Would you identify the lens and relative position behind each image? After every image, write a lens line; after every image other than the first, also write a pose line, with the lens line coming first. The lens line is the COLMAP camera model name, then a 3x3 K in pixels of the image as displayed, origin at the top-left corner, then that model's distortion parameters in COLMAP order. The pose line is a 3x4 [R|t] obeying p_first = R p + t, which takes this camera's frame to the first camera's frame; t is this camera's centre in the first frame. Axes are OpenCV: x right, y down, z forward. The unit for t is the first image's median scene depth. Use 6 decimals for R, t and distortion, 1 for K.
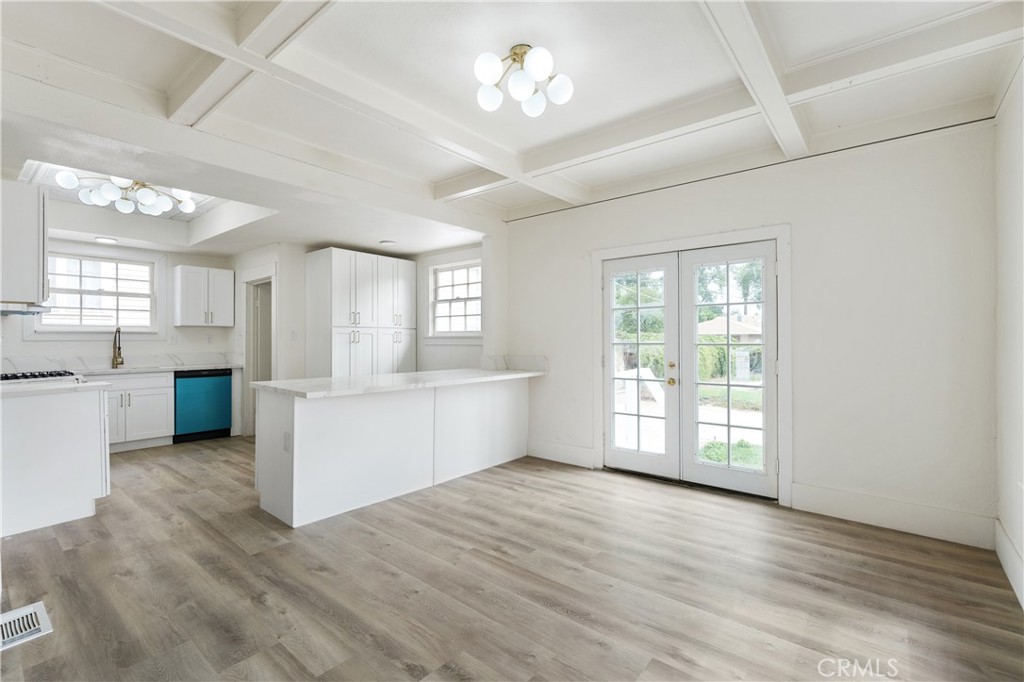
lens RADIAL K [[458.2, 0, 497.0], [0, 458.2, 341.6], [0, 0, 1]] dist [0.000708, 0.000221]
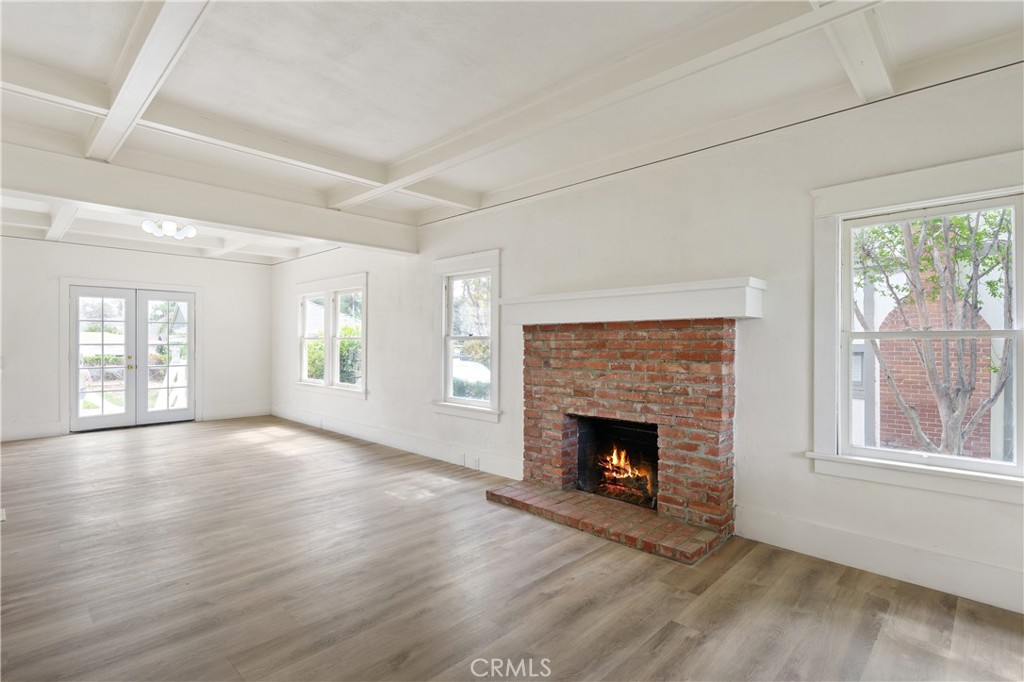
lens RADIAL K [[493.2, 0, 509.4], [0, 493.2, 341.9], [0, 0, 1]] dist [0.000767, 0.000532]
pose [[0.065344, 0.006269, 0.997843, -1.411119], [0.004665, 0.999967, -0.006588, 0.015994], [-0.997852, 0.005085, 0.065313, -0.522981]]
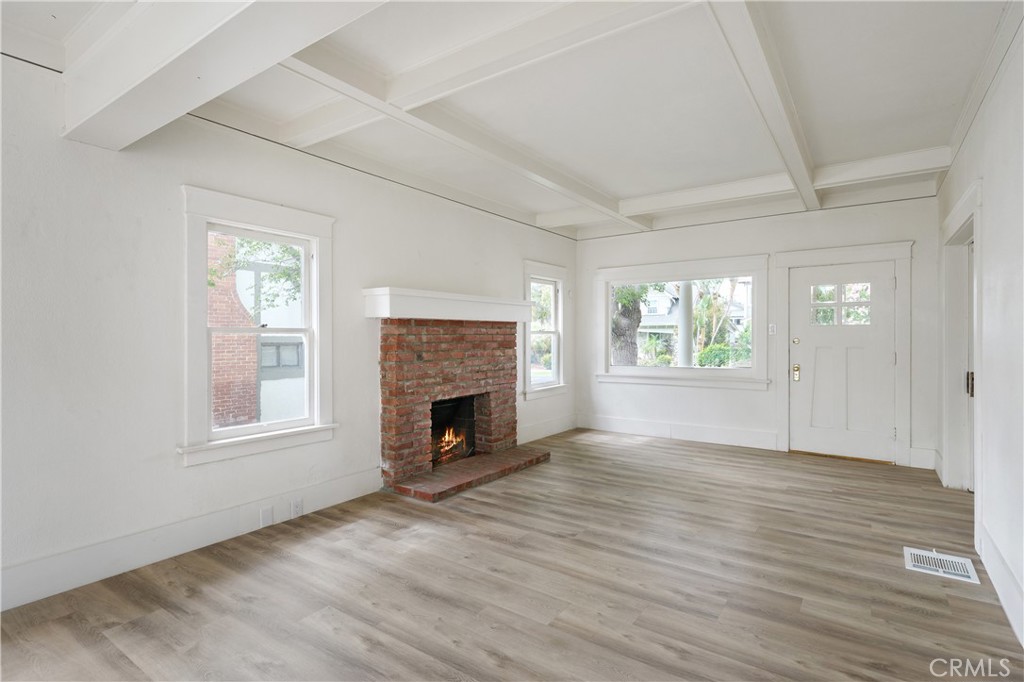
lens RADIAL K [[512.1, 0, 511.3], [0, 512.1, 335.9], [0, 0, 1]] dist [0.002313, -0.000674]
pose [[-0.995381, 0.001280, -0.095992, -0.440881], [0.000536, 0.999970, 0.007770, 0.000286], [0.095999, 0.007682, -0.995352, 0.610061]]
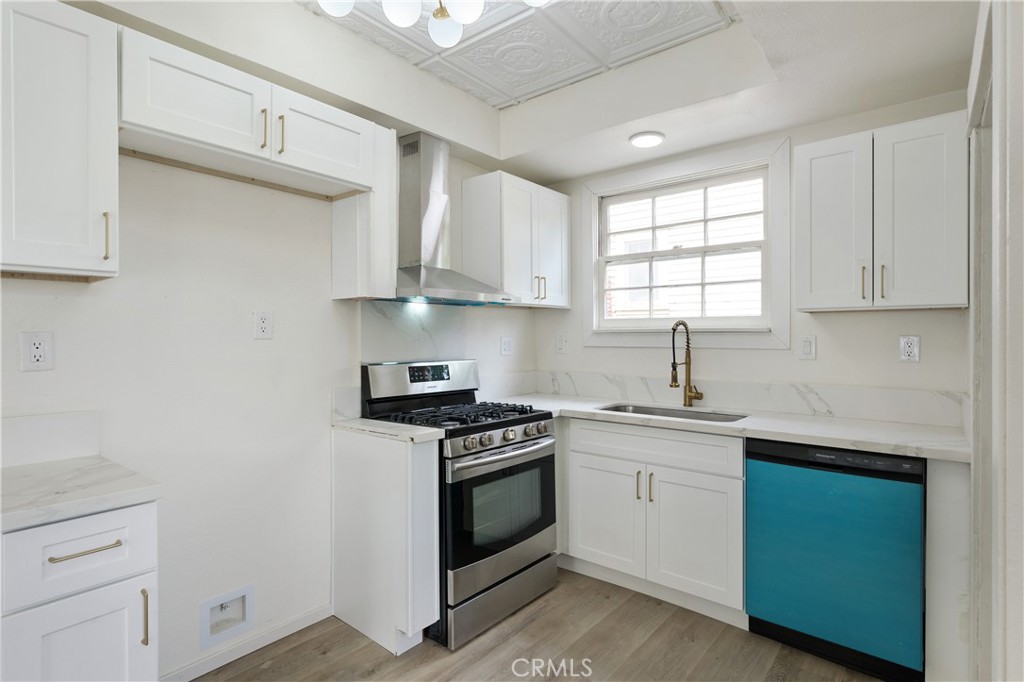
lens RADIAL K [[512.1, 0, 516.7], [0, 512.1, 336.4], [0, 0, 1]] dist [0.002313, -0.000674]
pose [[0.029310, 0.003738, -0.999563, -0.440863], [-0.003625, 0.999987, 0.003634, -0.023334], [0.999564, 0.003517, 0.029323, 1.173174]]
